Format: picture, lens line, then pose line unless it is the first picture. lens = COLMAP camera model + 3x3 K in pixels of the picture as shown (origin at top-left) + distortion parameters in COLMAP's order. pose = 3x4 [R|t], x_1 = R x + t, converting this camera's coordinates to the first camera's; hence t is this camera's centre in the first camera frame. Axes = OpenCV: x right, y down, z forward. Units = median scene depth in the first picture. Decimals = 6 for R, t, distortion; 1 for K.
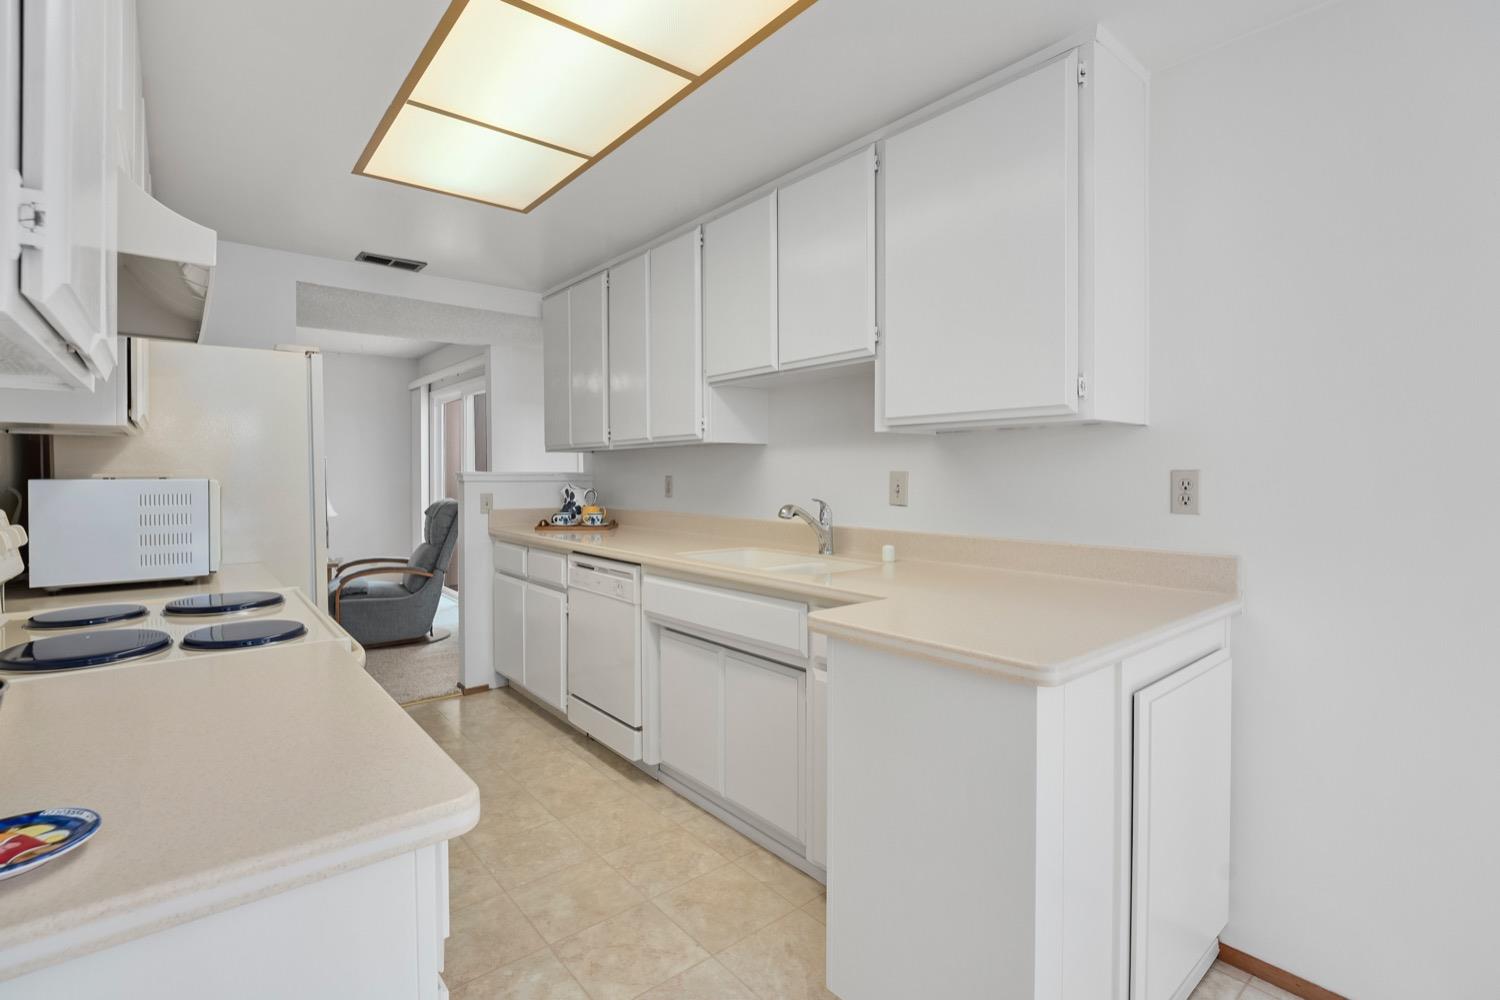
lens RADIAL K [[688.9, 0, 743.1], [0, 688.9, 471.3], [0, 0, 1]] dist [0.000022, 0.000064]
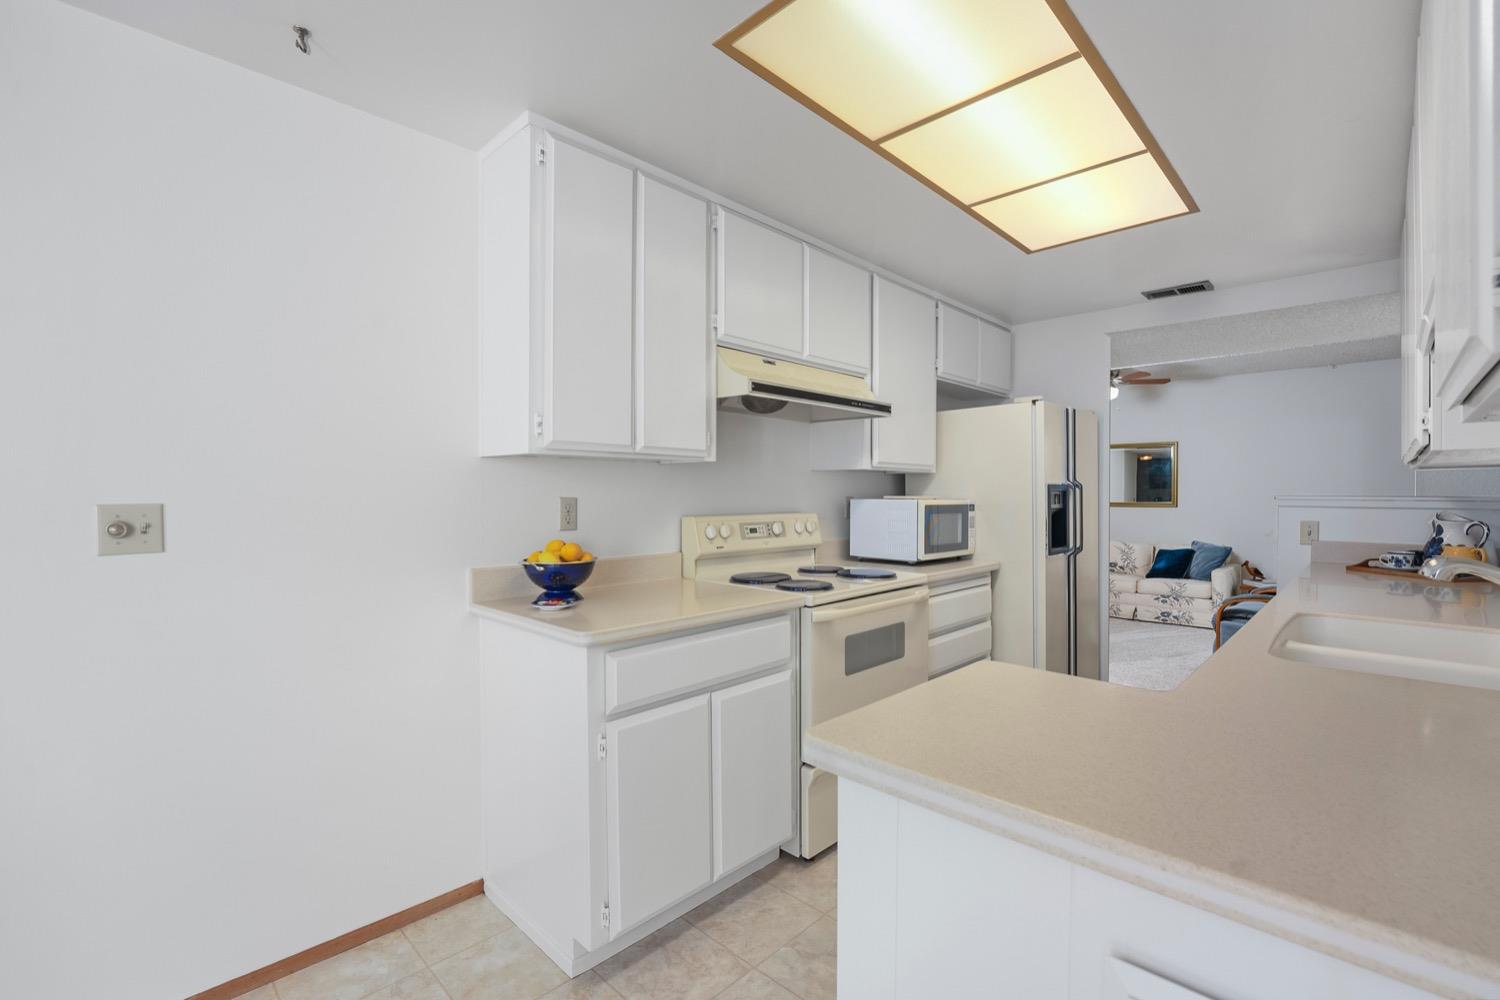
lens RADIAL K [[650.8, 0, 746.5], [0, 650.8, 501.3], [0, 0, 1]] dist [-0.012833, -0.001080]
pose [[0.106926, 0.014879, -0.994156, 0.420535], [-0.003371, 0.999888, 0.014603, -0.001922], [0.994261, 0.001790, 0.106964, 0.283532]]
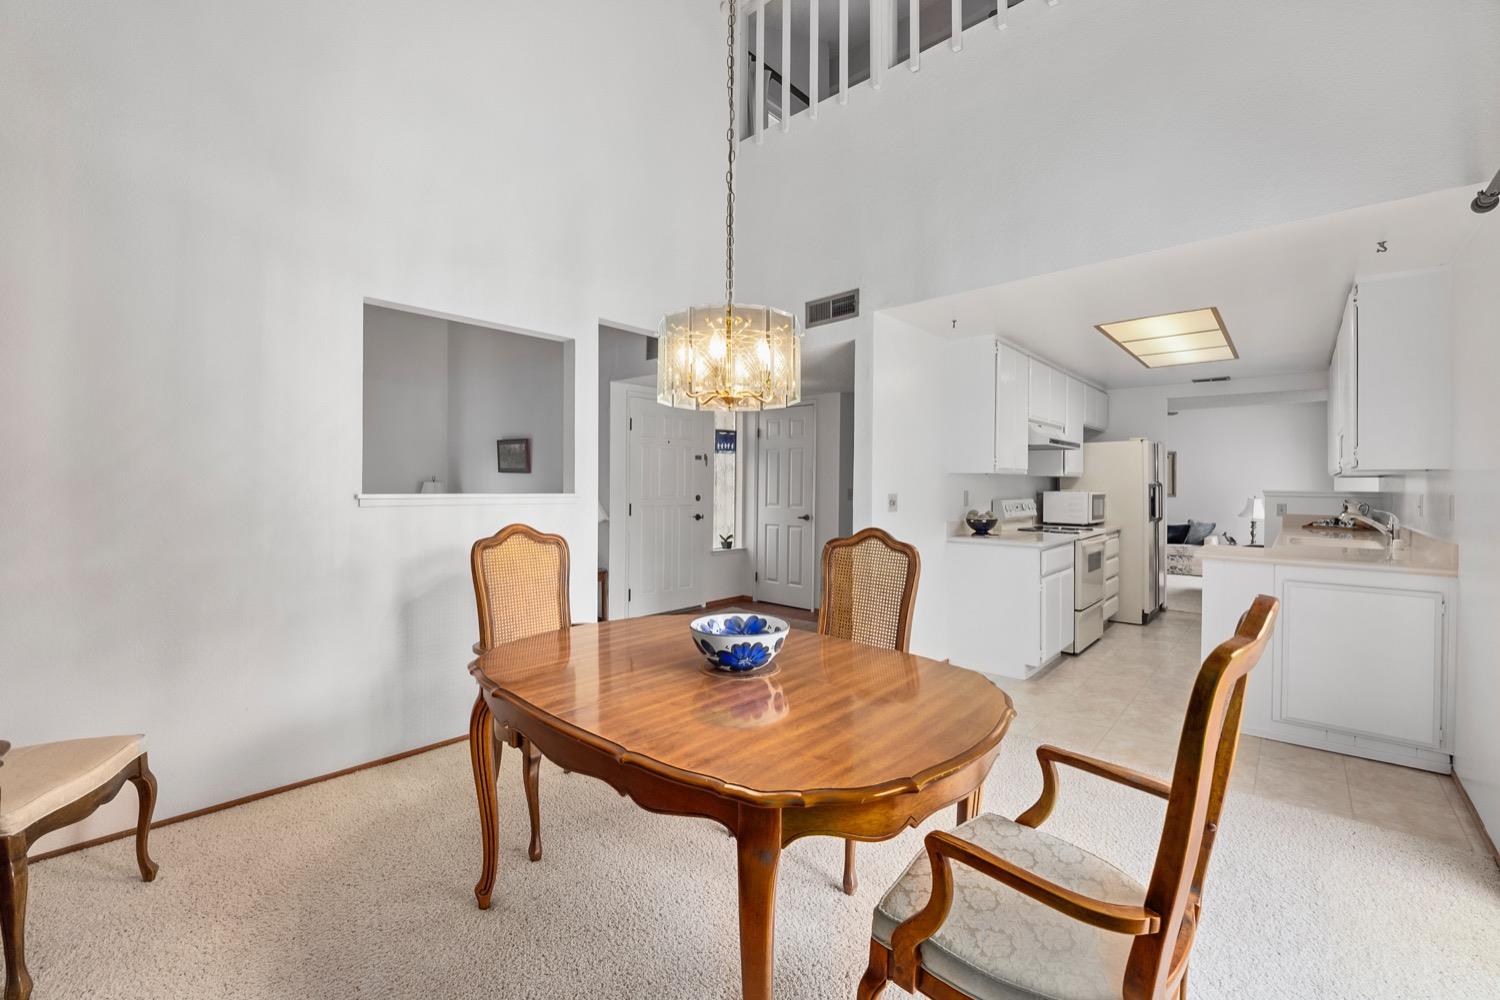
lens RADIAL K [[607.5, 0, 760.5], [0, 607.5, 490.0], [0, 0, 1]] dist [-0.008625, -0.000295]
pose [[0.160974, 0.012368, -0.986881, 1.029937], [-0.007909, 0.999906, 0.011241, -0.008515], [0.986927, 0.005995, 0.161056, -0.541330]]
